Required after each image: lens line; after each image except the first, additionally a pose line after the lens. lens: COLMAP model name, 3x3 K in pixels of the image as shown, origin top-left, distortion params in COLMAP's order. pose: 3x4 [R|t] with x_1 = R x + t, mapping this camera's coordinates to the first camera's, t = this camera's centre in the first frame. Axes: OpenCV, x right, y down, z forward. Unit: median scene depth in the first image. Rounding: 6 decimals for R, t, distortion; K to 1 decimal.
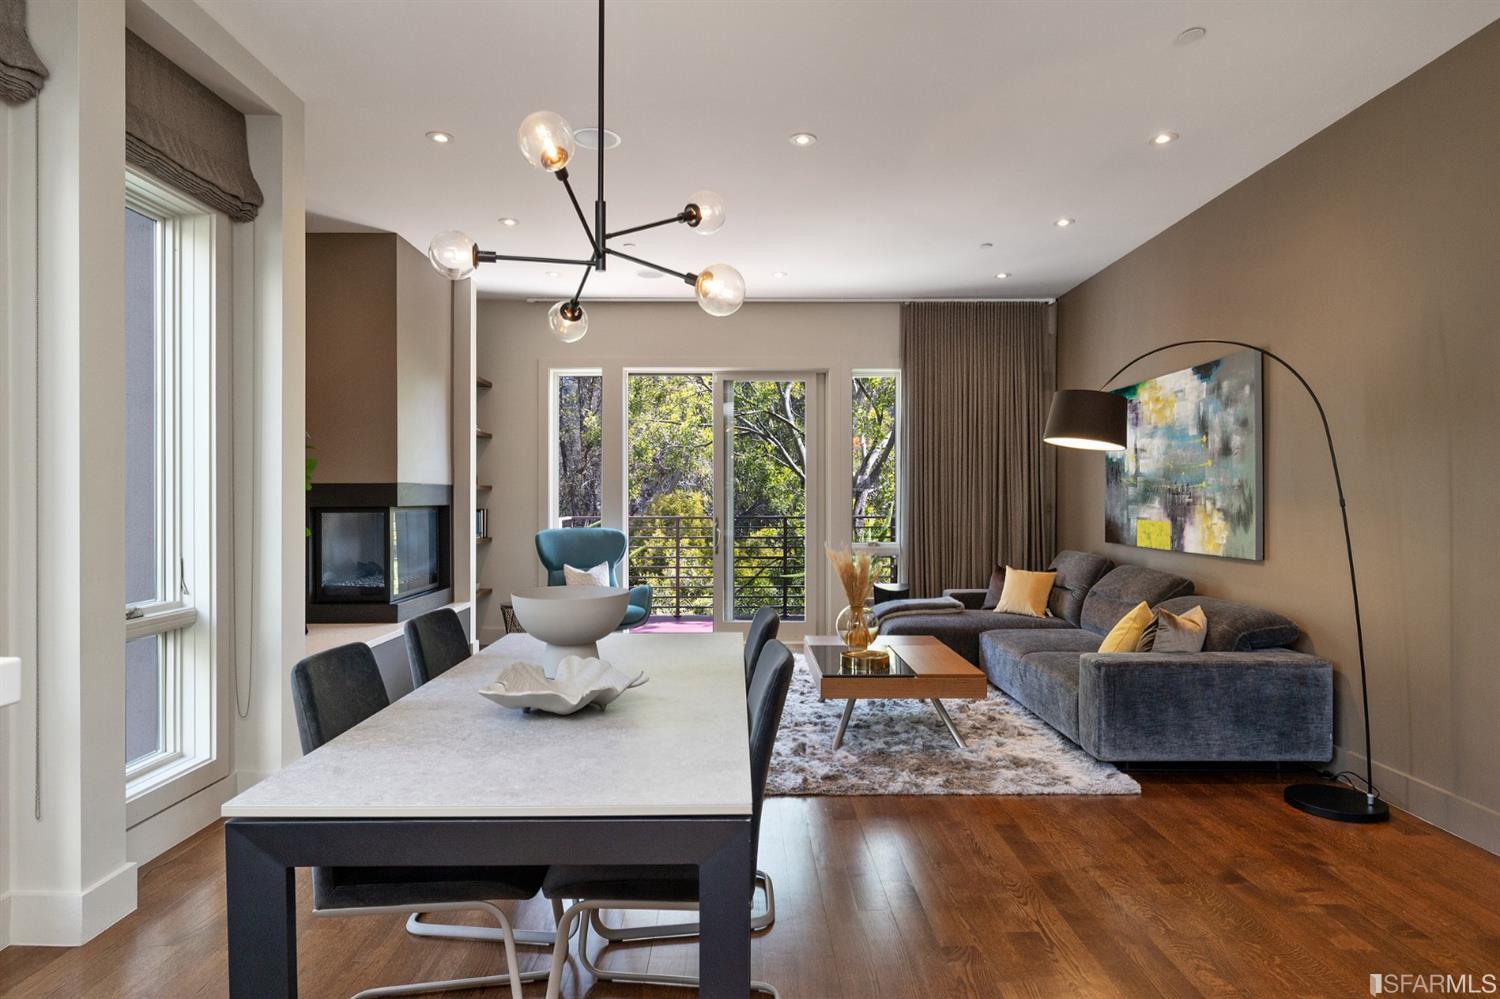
lens RADIAL K [[854.1, 0, 750.0], [0, 854.1, 499.5], [0, 0, 1]] dist [-0.001720, -0.000283]
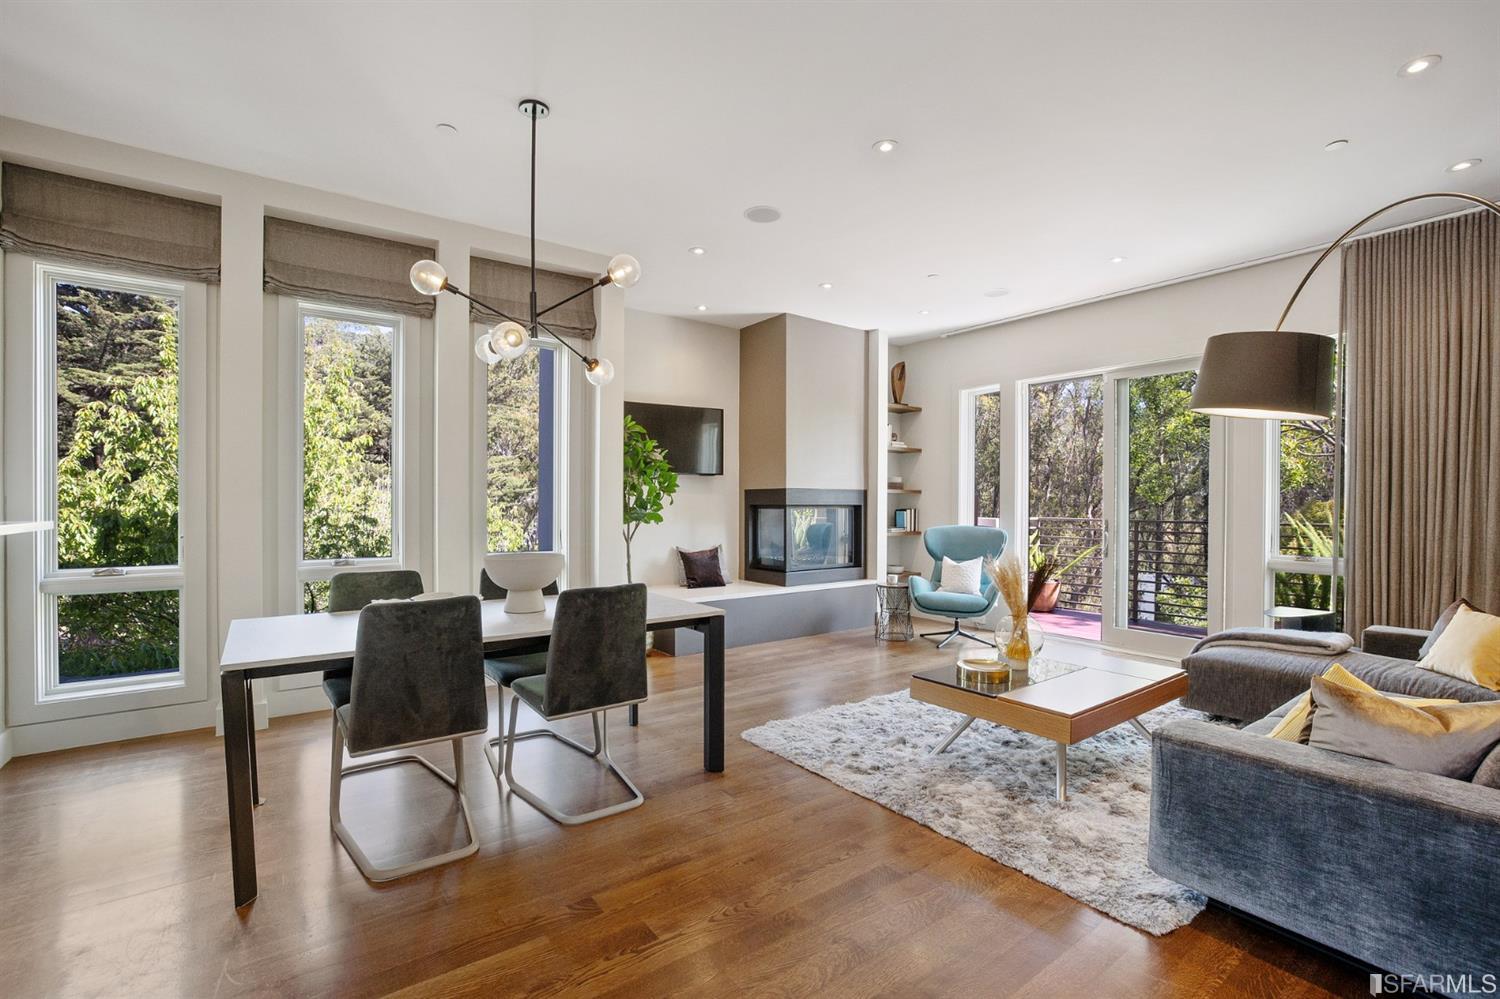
lens RADIAL K [[679.4, 0, 750.0], [0, 679.4, 499.5], [0, 0, 1]] dist [0.000774, 0.000345]
pose [[0.584613, -0.002657, -0.811308, 0.426181], [-0.005490, 0.999959, -0.007231, 0.007007], [0.811294, 0.008681, 0.584574, 0.264941]]
